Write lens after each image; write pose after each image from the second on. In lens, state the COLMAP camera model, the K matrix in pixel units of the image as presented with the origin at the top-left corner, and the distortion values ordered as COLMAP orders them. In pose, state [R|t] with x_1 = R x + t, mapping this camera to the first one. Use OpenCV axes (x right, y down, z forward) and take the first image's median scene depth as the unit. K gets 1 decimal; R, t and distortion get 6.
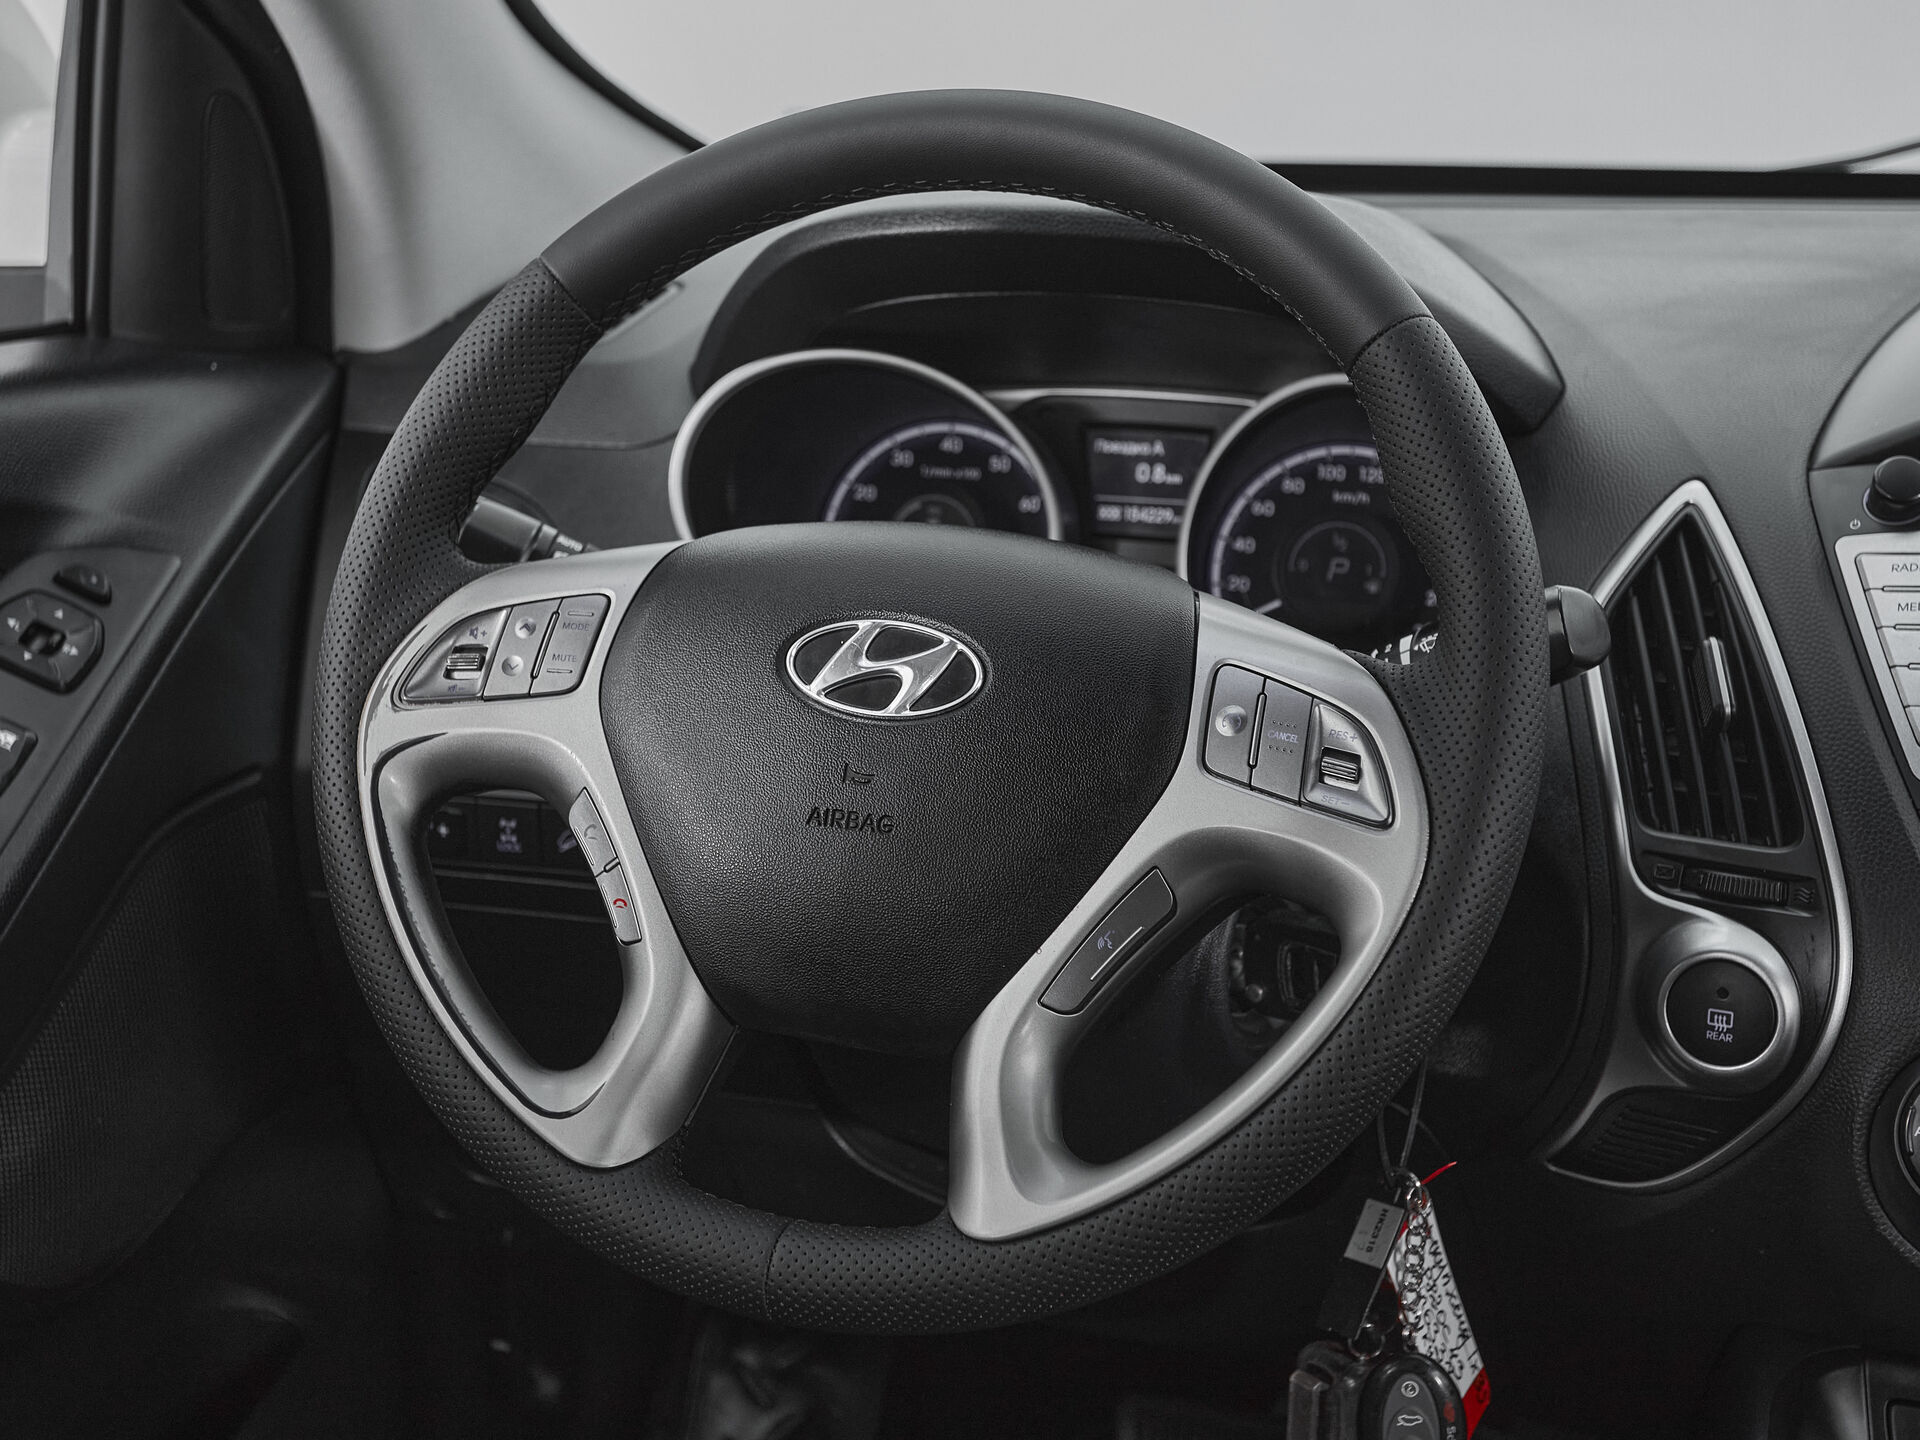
lens RADIAL K [[2712.4, 0, 839.5], [0, 2712.4, 661.7], [0, 0, 1]] dist [0.053048, 0.000000]
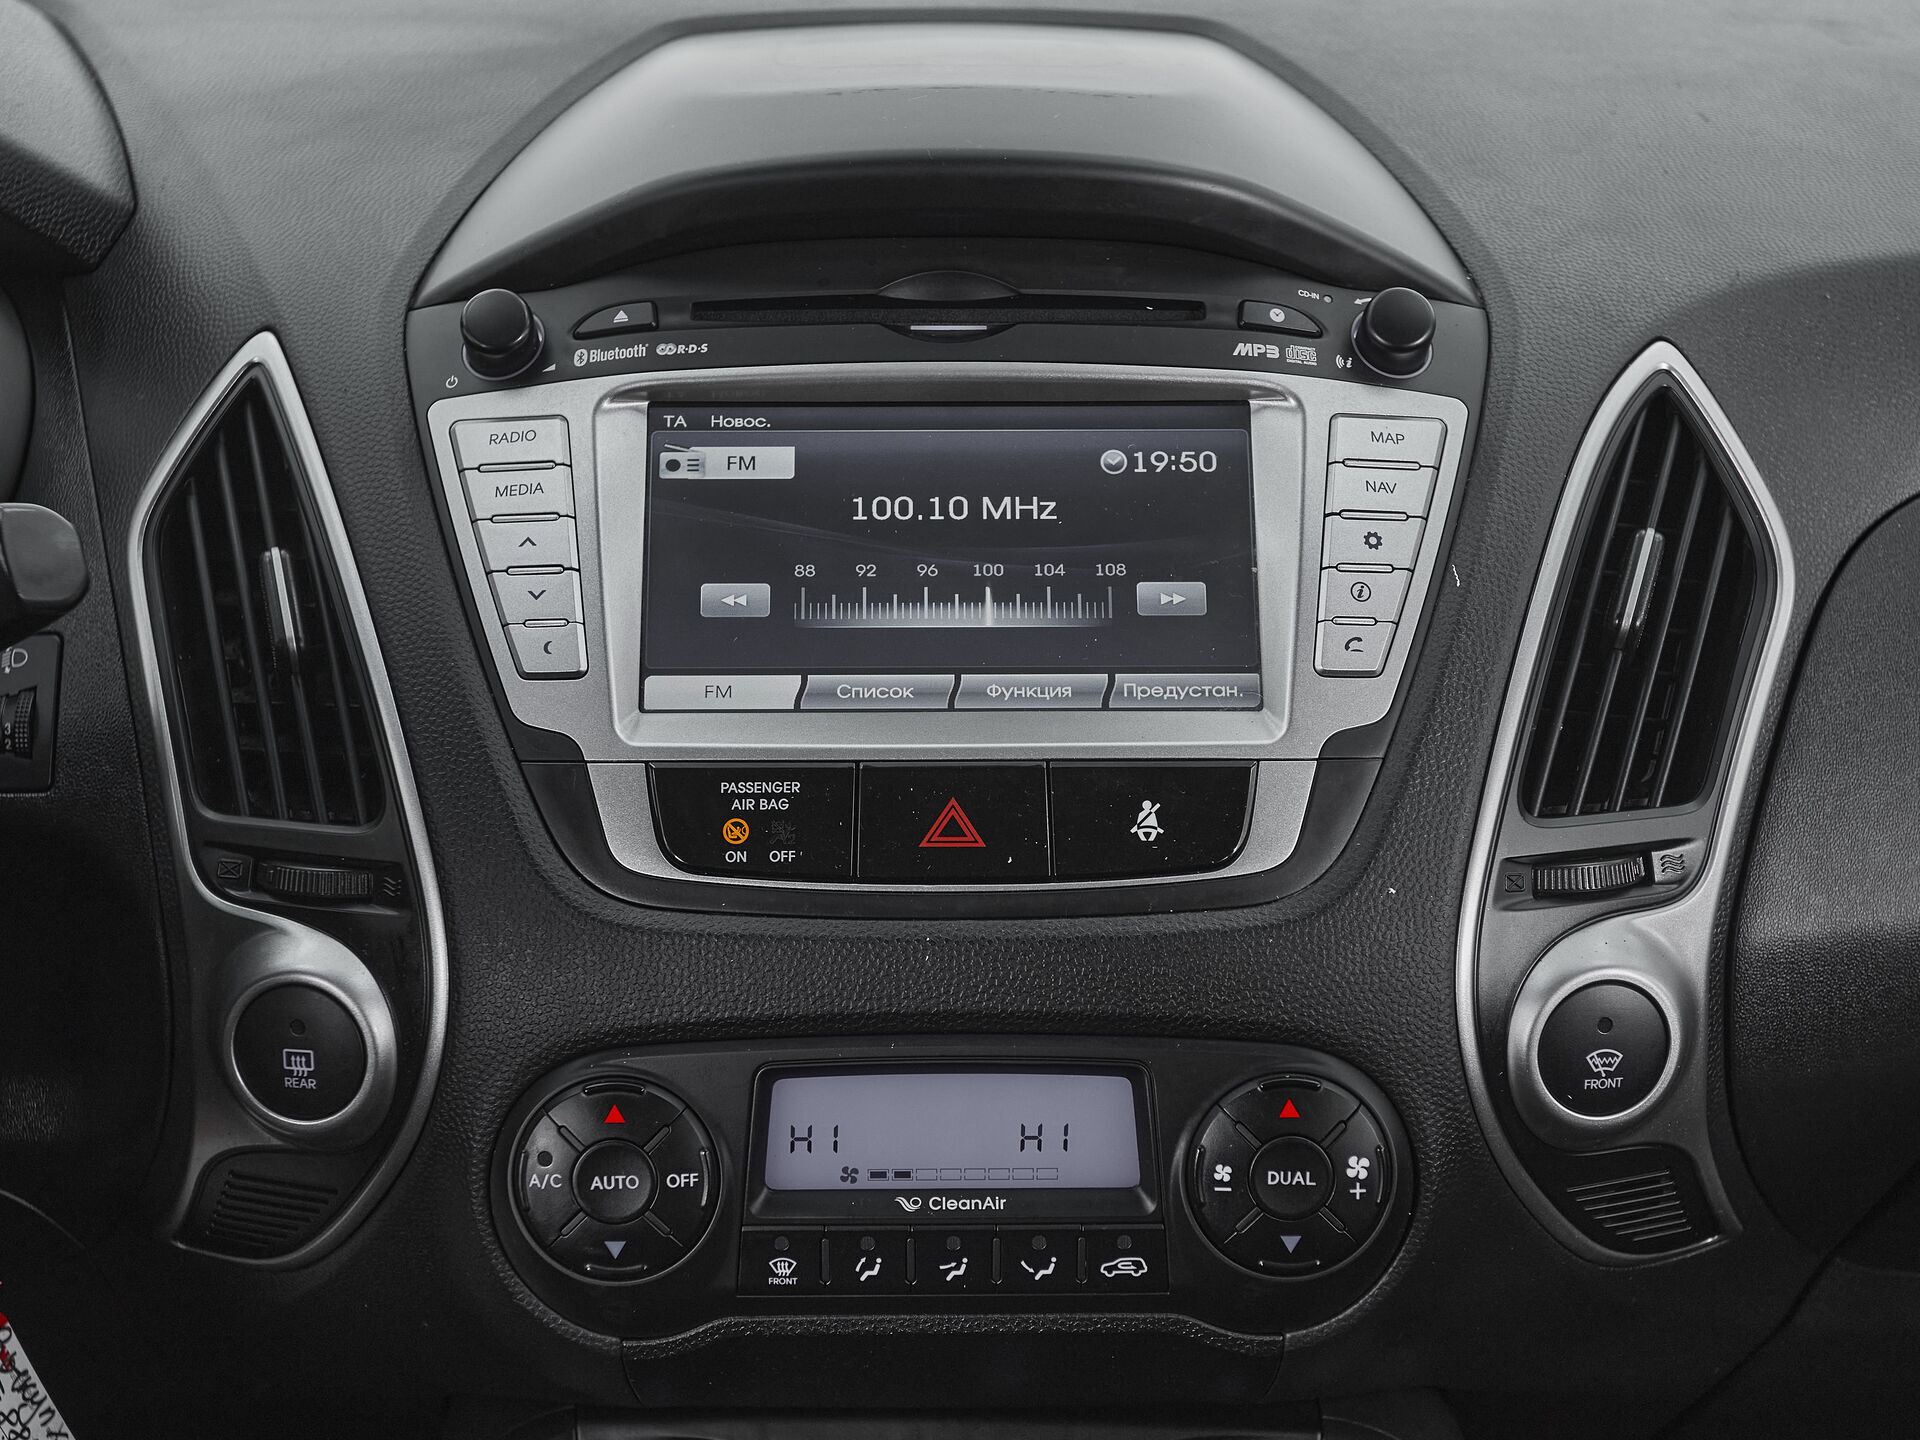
lens RADIAL K [[2945.4, 0, 969.5], [0, 2945.4, 825.9], [0, 0, 1]] dist [0.023699, 0.000000]
pose [[0.944553, -0.113850, 0.307990, 0.252600], [0.075545, 0.988153, 0.133591, -0.028315], [-0.319551, -0.102917, 0.941964, 0.176970]]
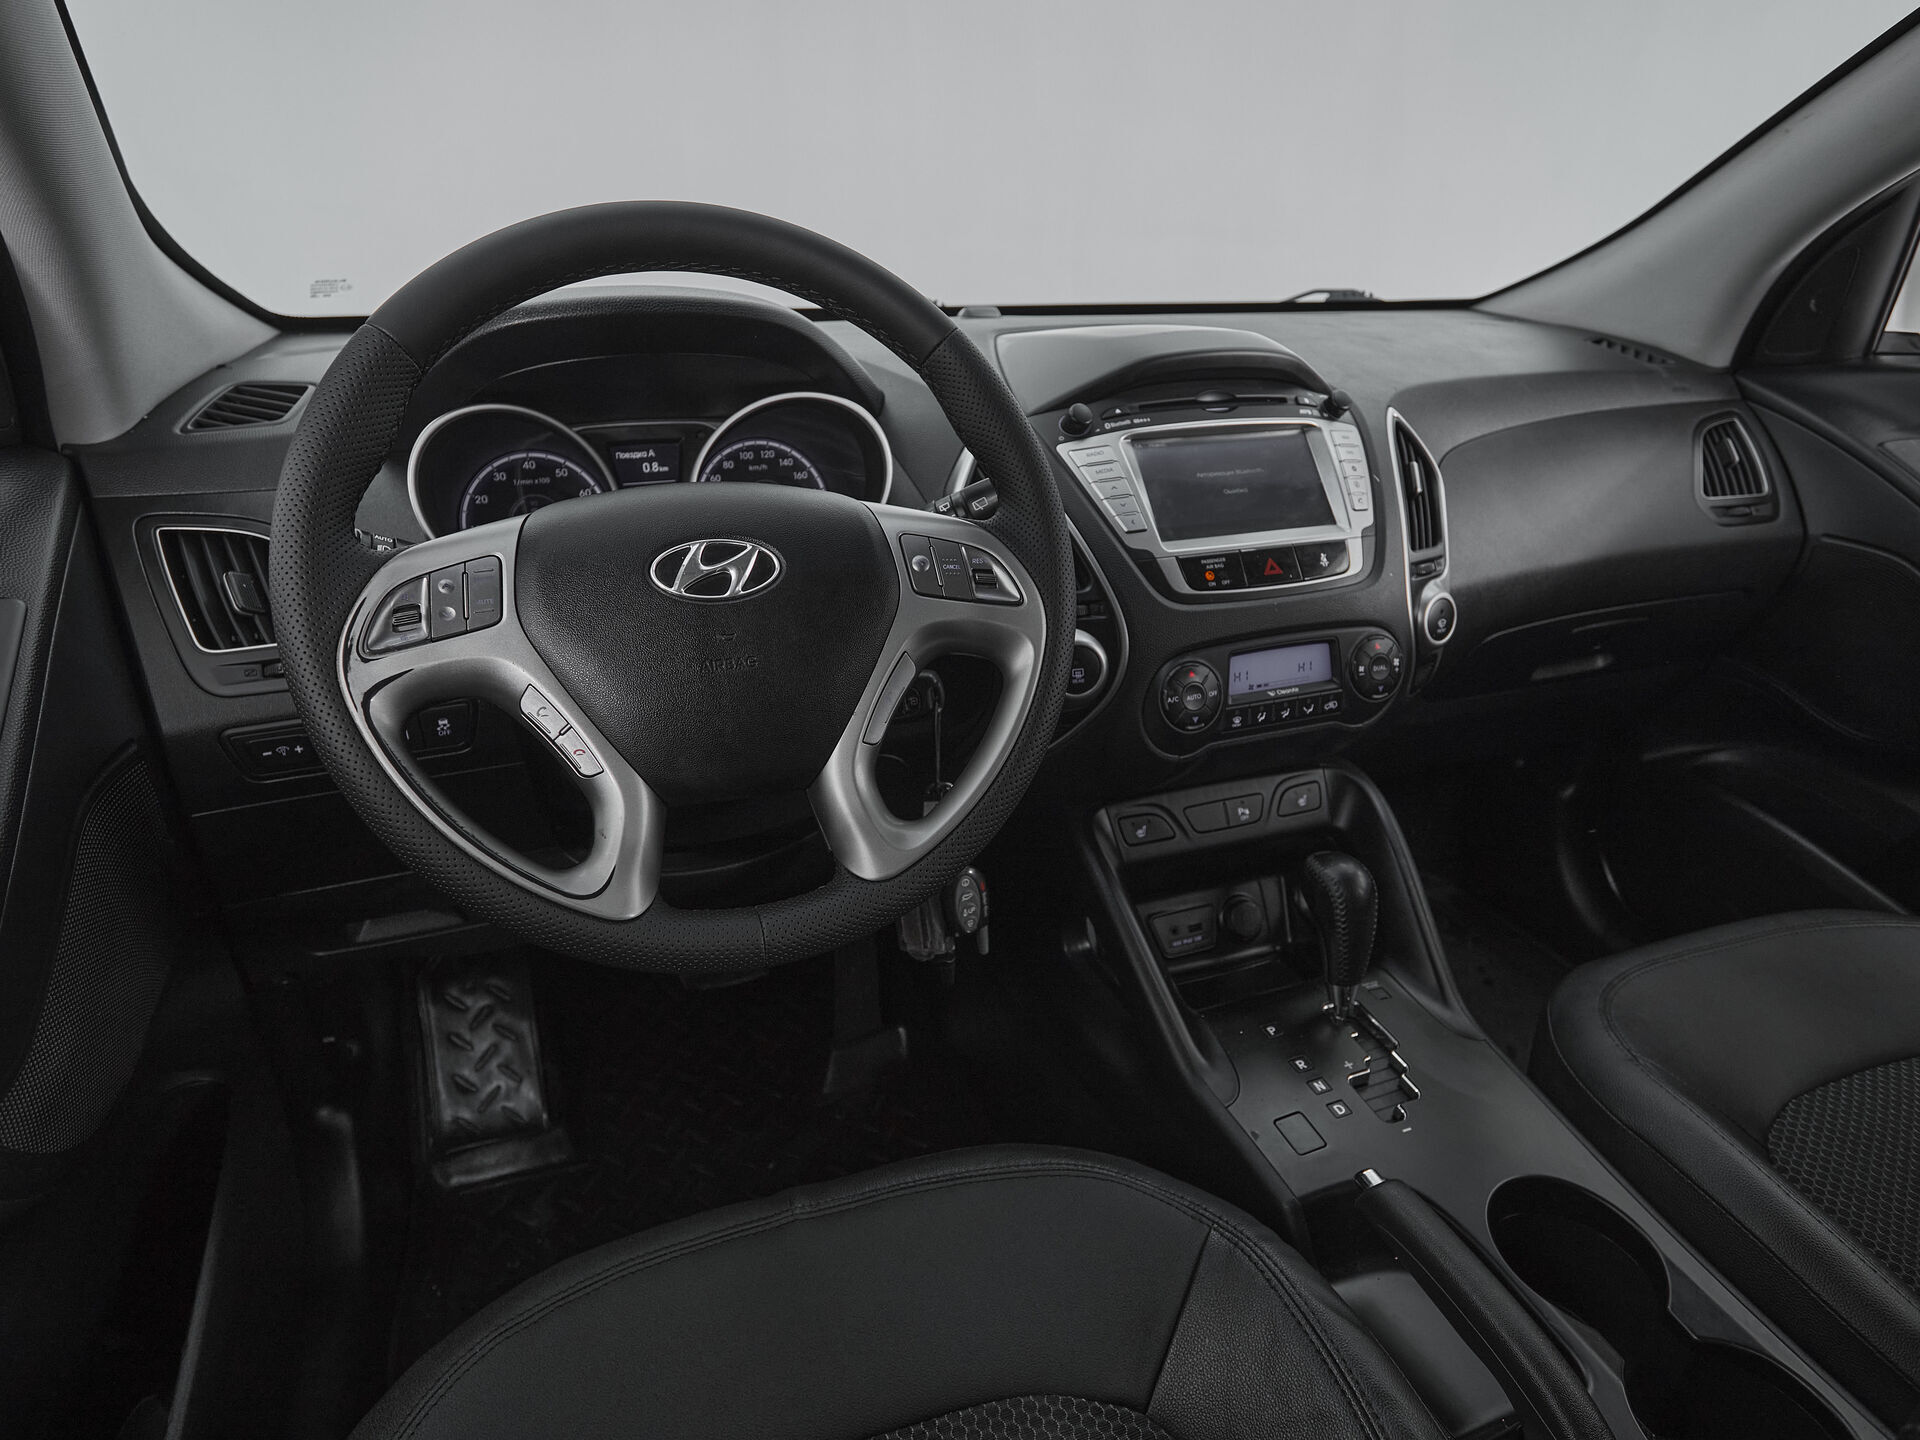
lens RADIAL K [[1069.3, 0, 955.4], [0, 1069.3, 732.7], [0, 0, 1]] dist [-0.008171, 0.001083]
pose [[0.780173, -0.247158, 0.574668, -0.248478], [0.162515, 0.967177, 0.195341, -0.004148], [-0.604086, -0.059008, 0.794732, 0.382859]]
